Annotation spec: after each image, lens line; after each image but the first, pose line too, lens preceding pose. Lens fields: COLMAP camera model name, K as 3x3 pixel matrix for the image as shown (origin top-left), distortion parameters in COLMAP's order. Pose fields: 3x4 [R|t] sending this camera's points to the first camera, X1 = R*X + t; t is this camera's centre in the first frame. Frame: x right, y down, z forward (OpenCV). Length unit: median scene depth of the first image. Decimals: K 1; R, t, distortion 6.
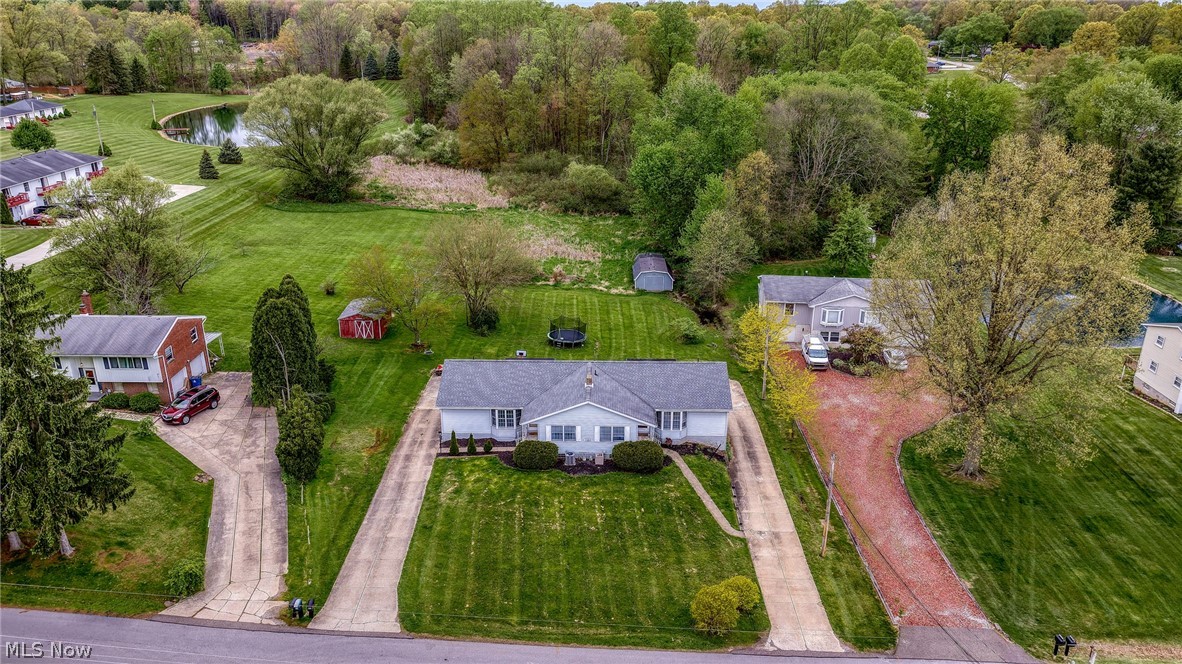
lens RADIAL K [[821.3, 0, 591.0], [0, 821.3, 332.0], [0, 0, 1]] dist [0.002801, -0.003398]
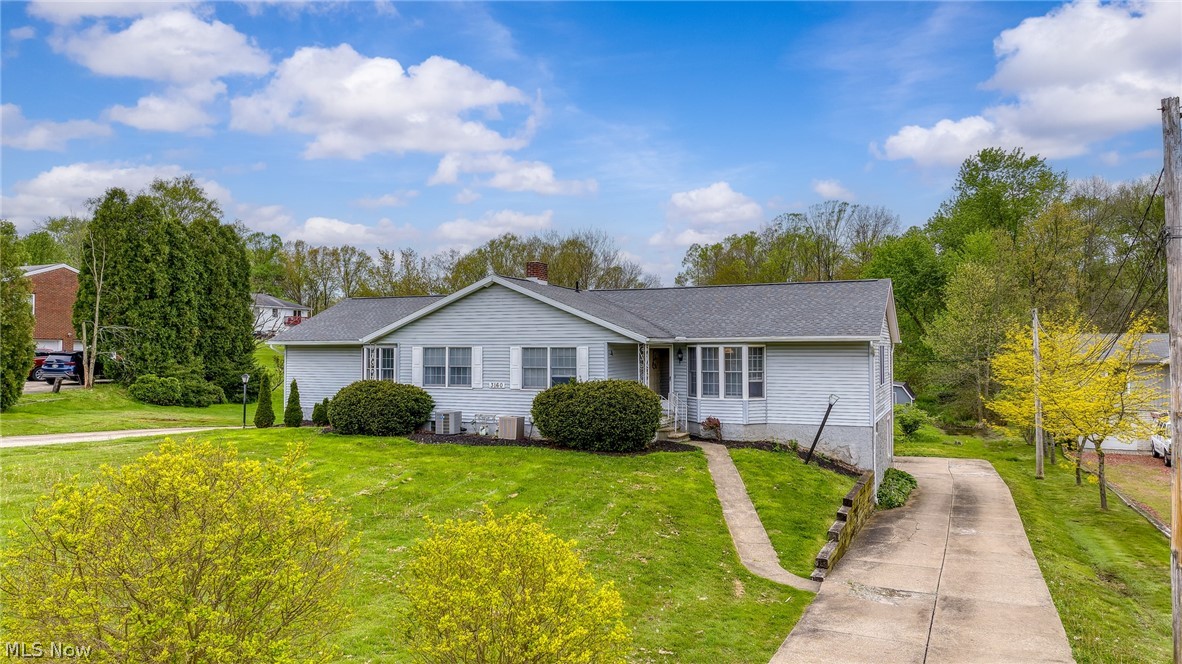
lens RADIAL K [[821.3, 0, 591.0], [0, 821.3, 332.0], [0, 0, 1]] dist [0.002801, -0.003398]
pose [[0.925129, -0.007639, -0.379577, 0.186370], [-0.134354, 0.928511, -0.346144, 0.230094], [0.355086, 0.371225, 0.857966, 0.616249]]
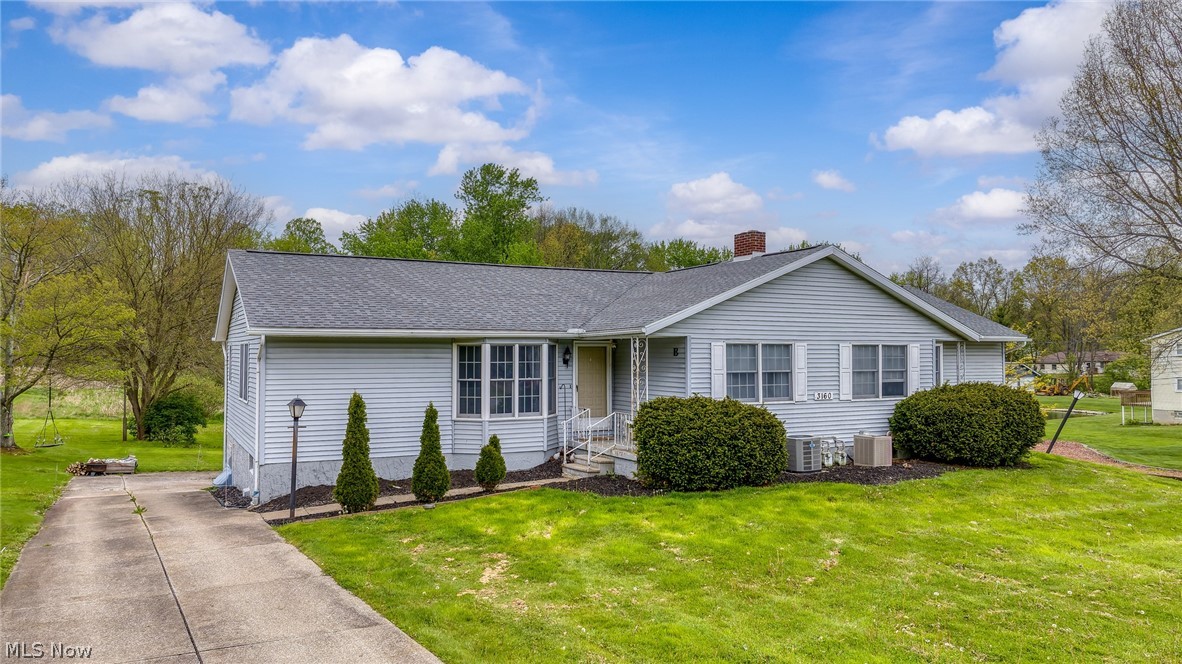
lens RADIAL K [[821.3, 0, 591.0], [0, 821.3, 332.0], [0, 0, 1]] dist [0.002801, -0.003398]
pose [[0.869887, 0.014074, 0.493051, -0.216133], [0.172462, 0.927824, -0.330757, 0.184601], [-0.462119, 0.372754, 0.804674, 0.743082]]
